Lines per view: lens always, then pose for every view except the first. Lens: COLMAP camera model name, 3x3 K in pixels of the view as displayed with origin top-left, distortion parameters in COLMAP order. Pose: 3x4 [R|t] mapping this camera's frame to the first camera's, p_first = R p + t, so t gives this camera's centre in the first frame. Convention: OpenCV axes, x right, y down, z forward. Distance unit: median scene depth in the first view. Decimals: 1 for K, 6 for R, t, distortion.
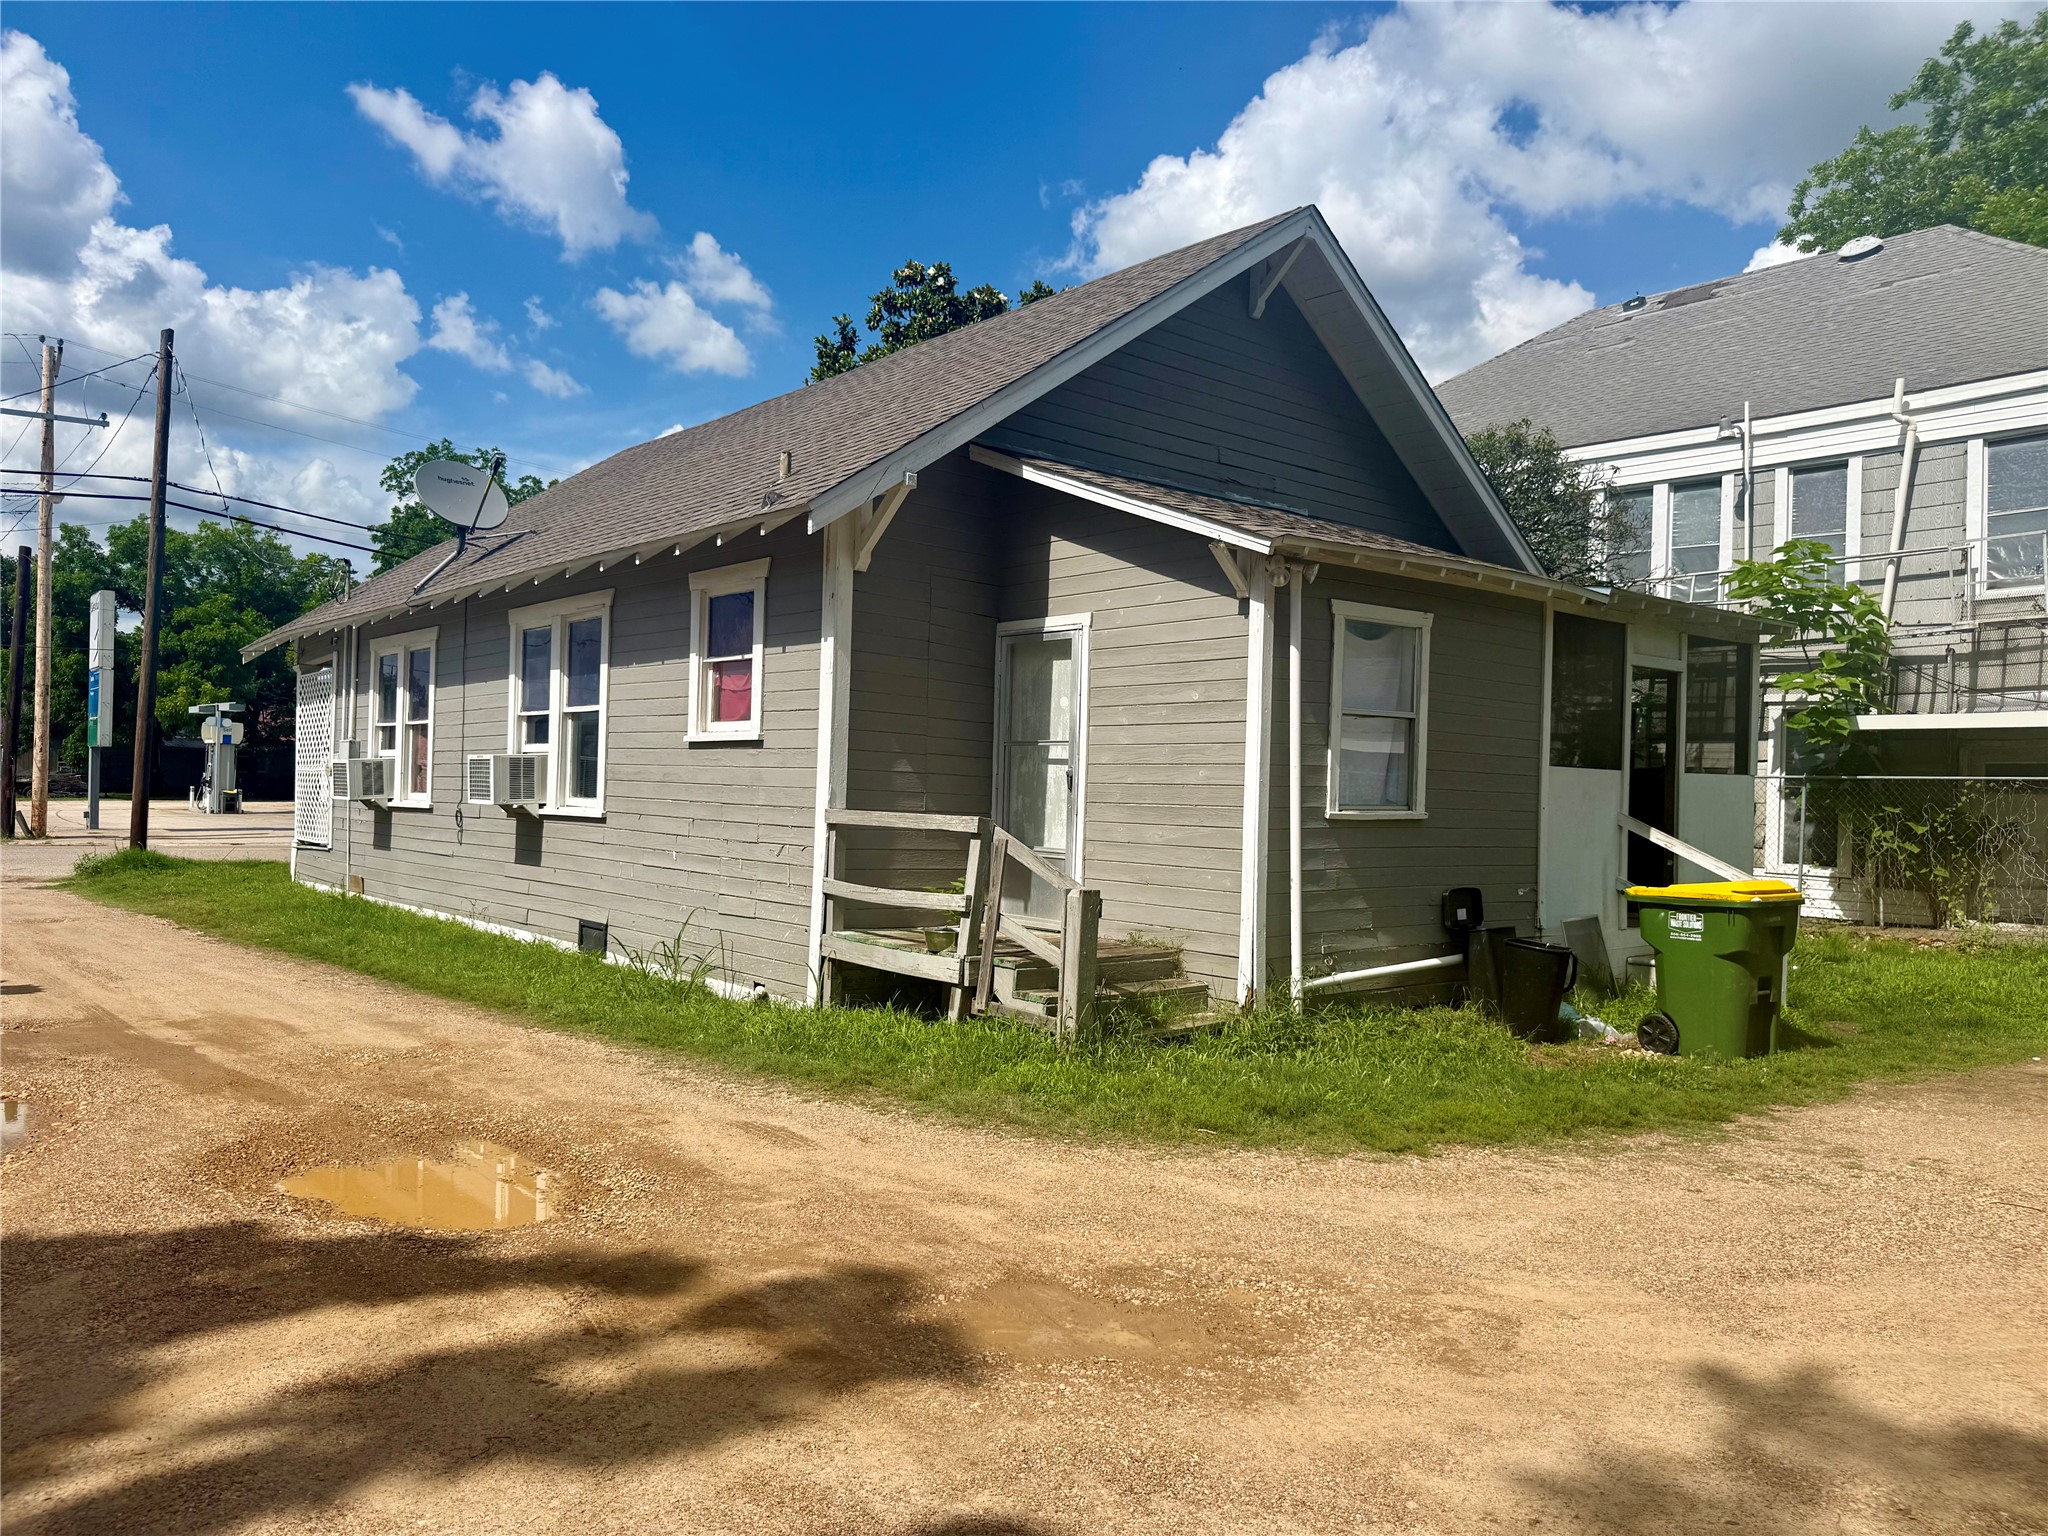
lens RADIAL K [[1416.0, 0, 1023.0], [0, 1416.0, 773.2], [0, 0, 1]] dist [0.075213, -0.121775]
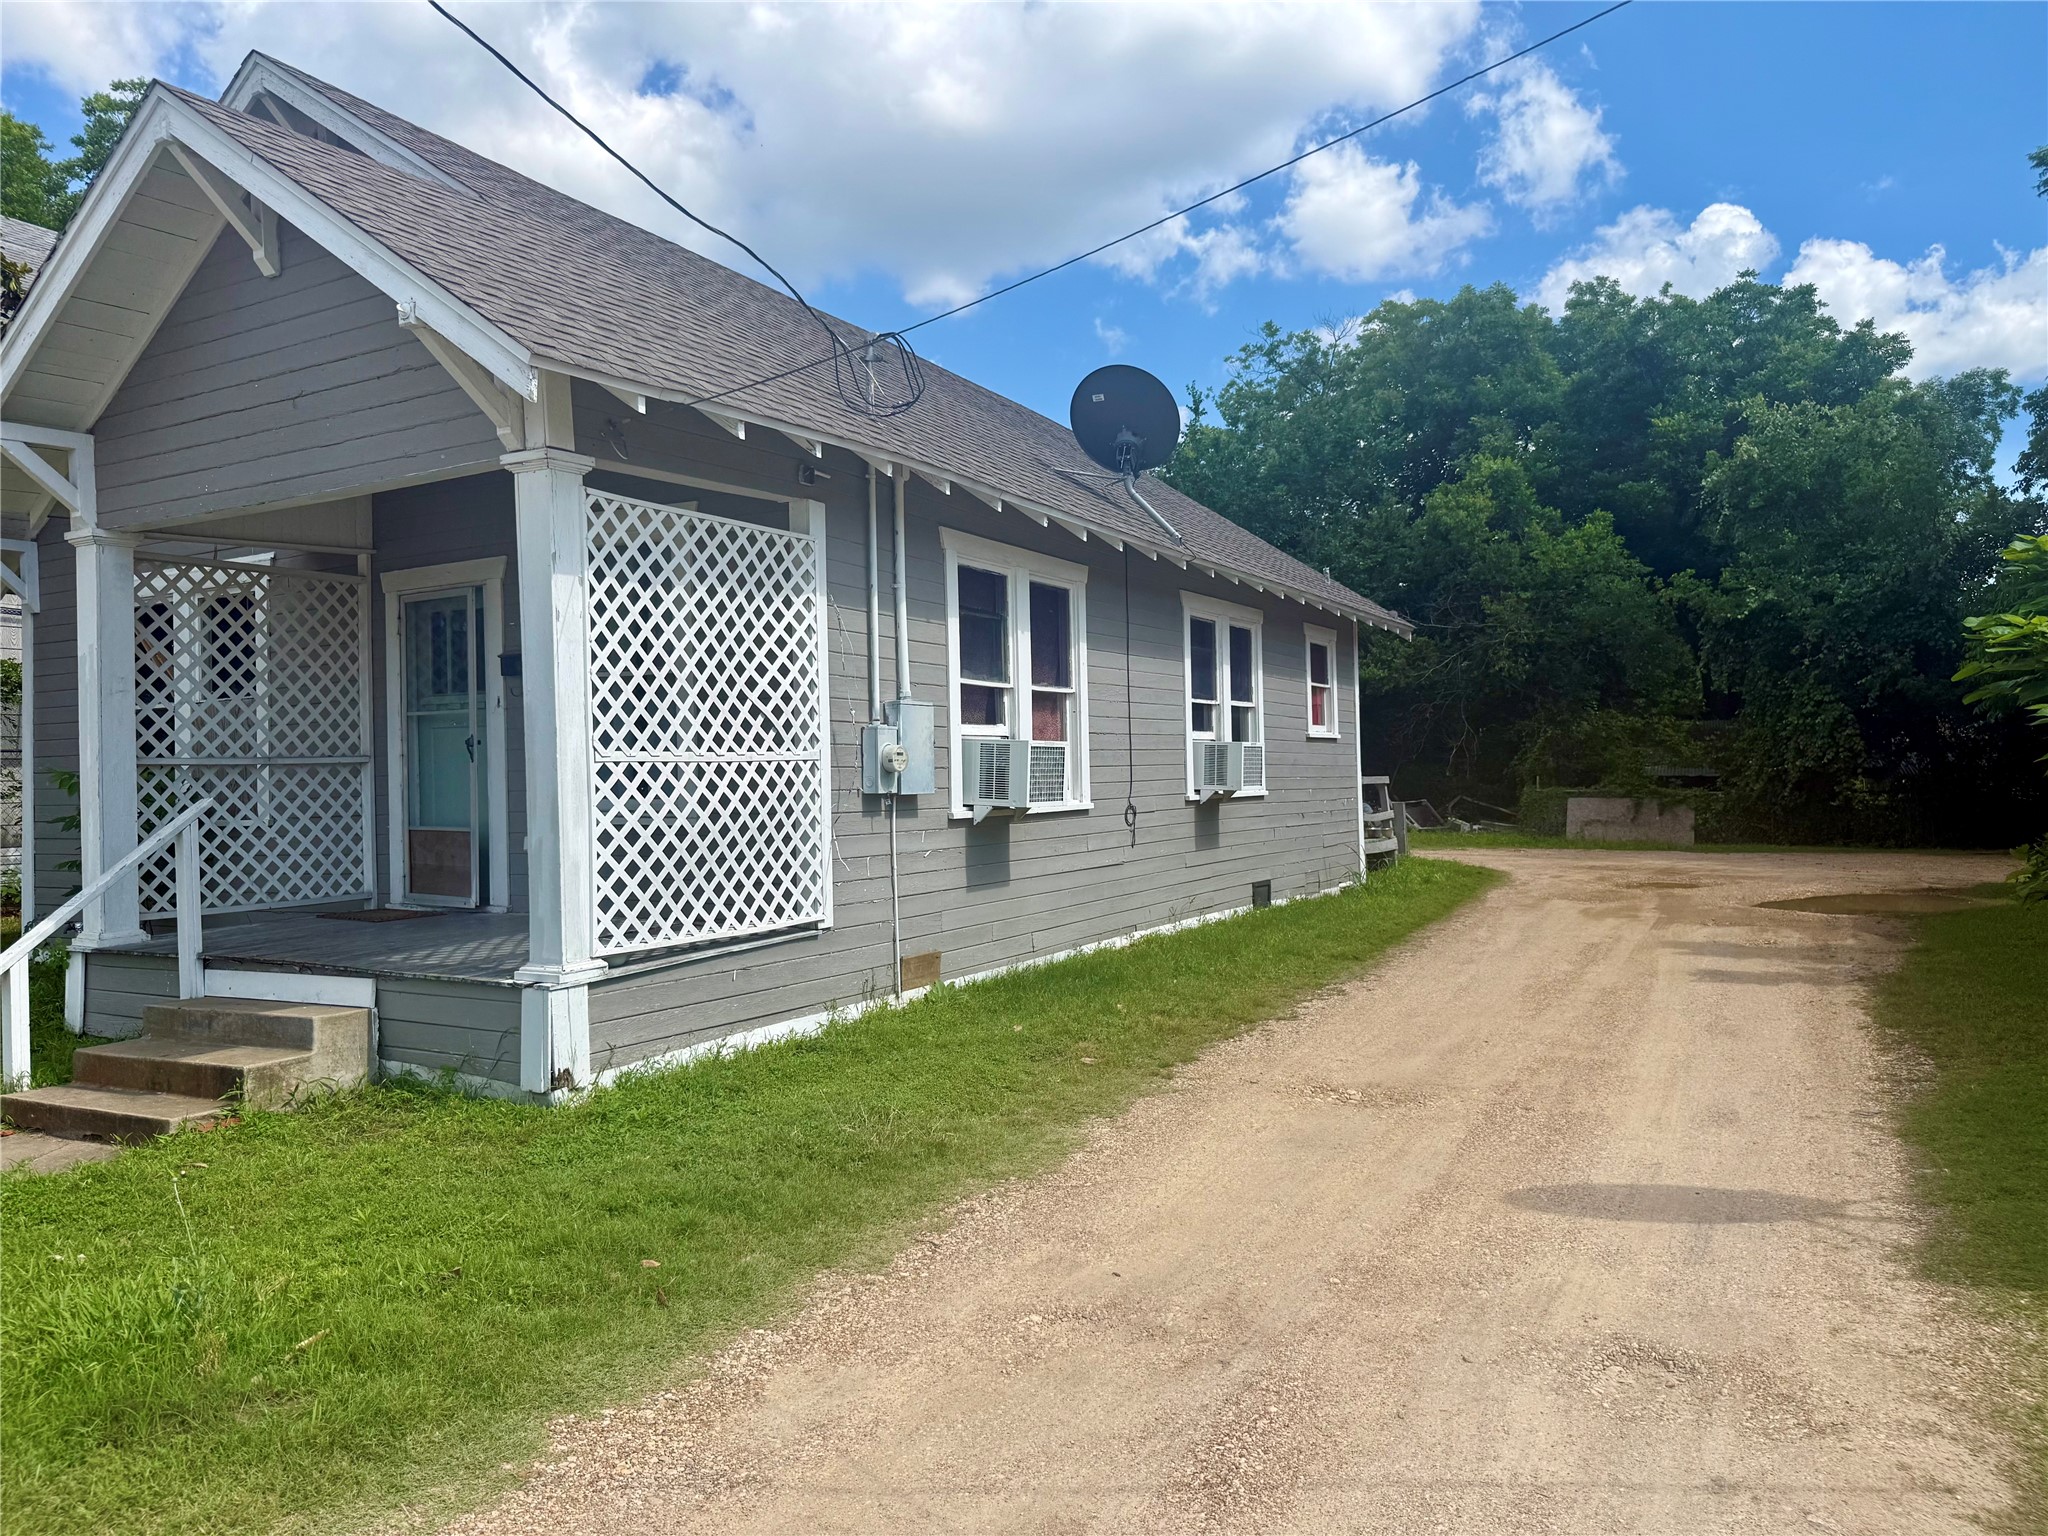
lens RADIAL K [[1416.0, 0, 1023.0], [0, 1416.0, 773.2], [0, 0, 1]] dist [0.075213, -0.121775]
pose [[-0.341818, -0.010359, 0.939709, -1.339304], [0.005418, 0.999901, 0.012994, -0.004168], [-0.939751, 0.009533, -0.341728, 1.569746]]
